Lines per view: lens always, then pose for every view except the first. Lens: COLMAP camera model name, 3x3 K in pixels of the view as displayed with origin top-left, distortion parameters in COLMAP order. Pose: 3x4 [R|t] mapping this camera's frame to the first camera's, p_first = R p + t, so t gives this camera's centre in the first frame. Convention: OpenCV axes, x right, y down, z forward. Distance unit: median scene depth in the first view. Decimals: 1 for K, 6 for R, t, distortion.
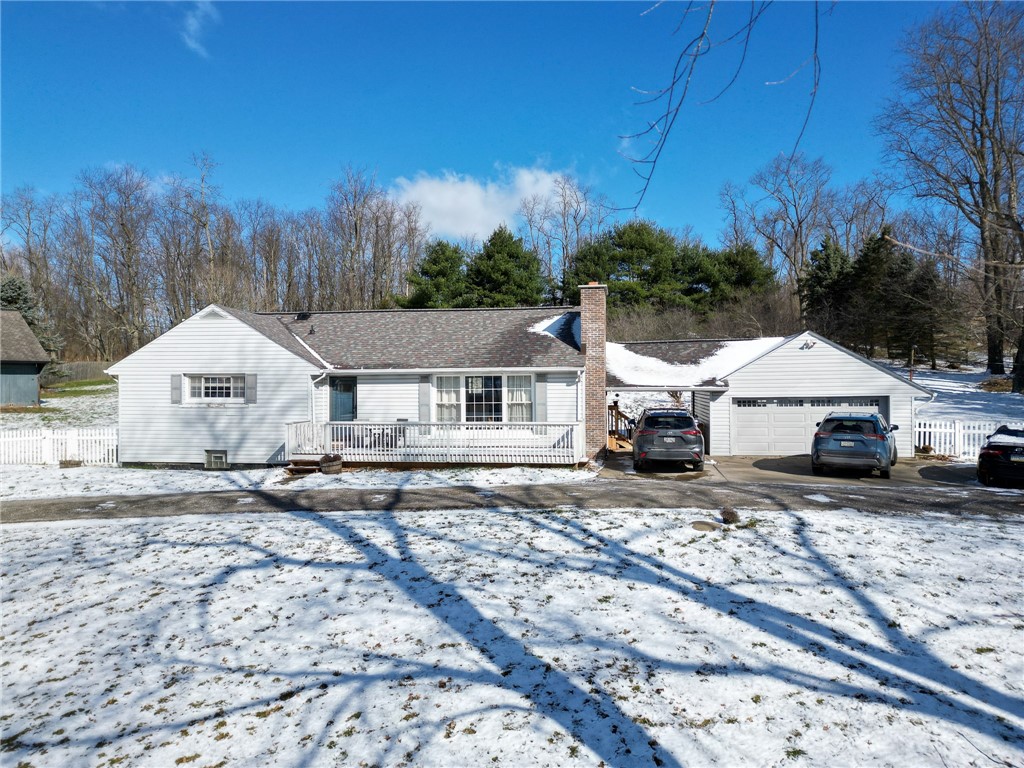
lens RADIAL K [[712.2, 0, 513.4], [0, 712.2, 379.5], [0, 0, 1]] dist [0.136363, -0.189156]
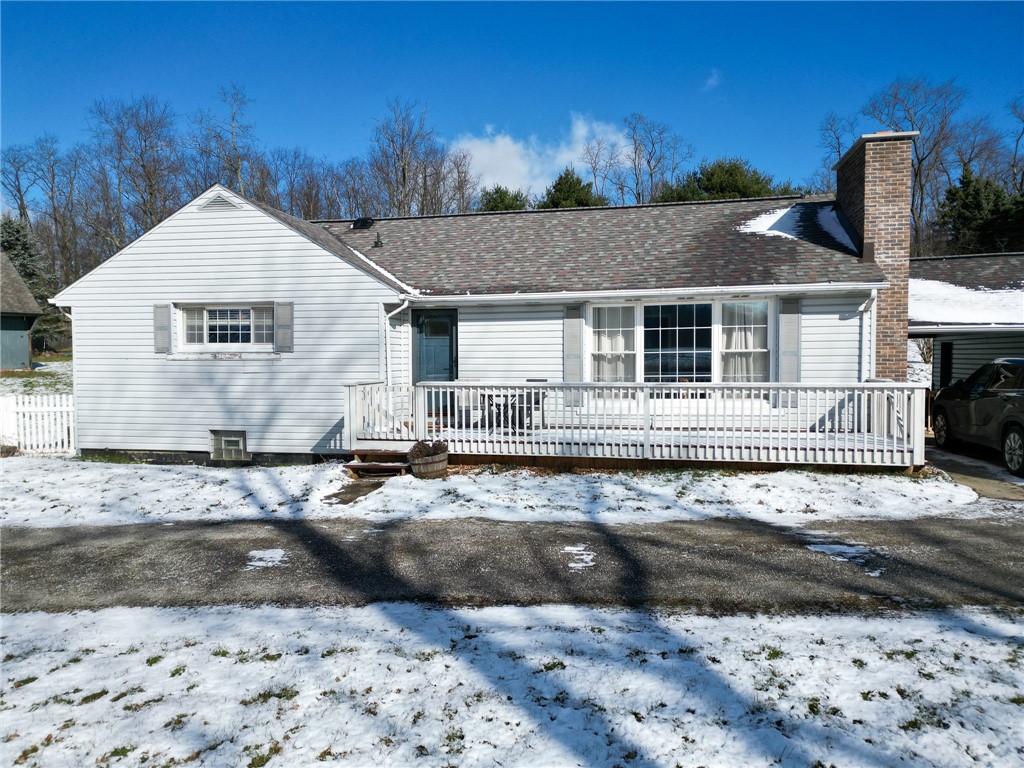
lens RADIAL K [[712.2, 0, 513.4], [0, 712.2, 379.5], [0, 0, 1]] dist [0.136363, -0.189156]
pose [[0.998742, 0.000429, -0.050137, -0.143636], [0.001431, 0.999312, 0.037048, 0.033143], [0.050118, -0.037073, 0.998055, 0.412216]]
